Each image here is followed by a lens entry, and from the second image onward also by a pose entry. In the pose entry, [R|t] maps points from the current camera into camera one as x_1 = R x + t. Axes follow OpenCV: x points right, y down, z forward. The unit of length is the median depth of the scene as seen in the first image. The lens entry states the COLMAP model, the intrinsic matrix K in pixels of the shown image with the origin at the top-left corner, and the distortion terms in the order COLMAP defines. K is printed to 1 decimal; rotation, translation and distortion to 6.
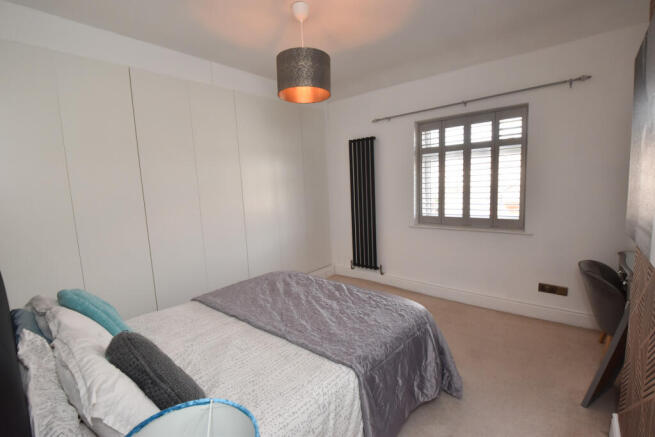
lens RADIAL K [[301.2, 0, 329.8], [0, 301.2, 220.5], [0, 0, 1]] dist [0.027661, -0.035528]
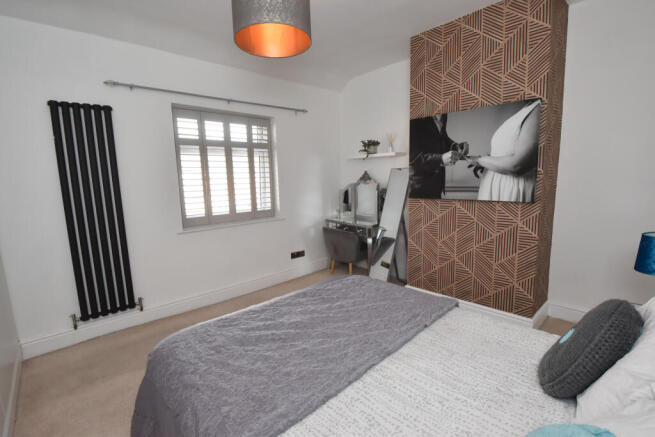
lens RADIAL K [[301.2, 0, 329.8], [0, 301.2, 220.5], [0, 0, 1]] dist [0.027661, -0.035528]
pose [[0.108664, -0.111129, 0.987847, -0.529806], [0.138884, 0.985683, 0.095608, -0.038363], [-0.984329, 0.126807, 0.122543, 0.550862]]
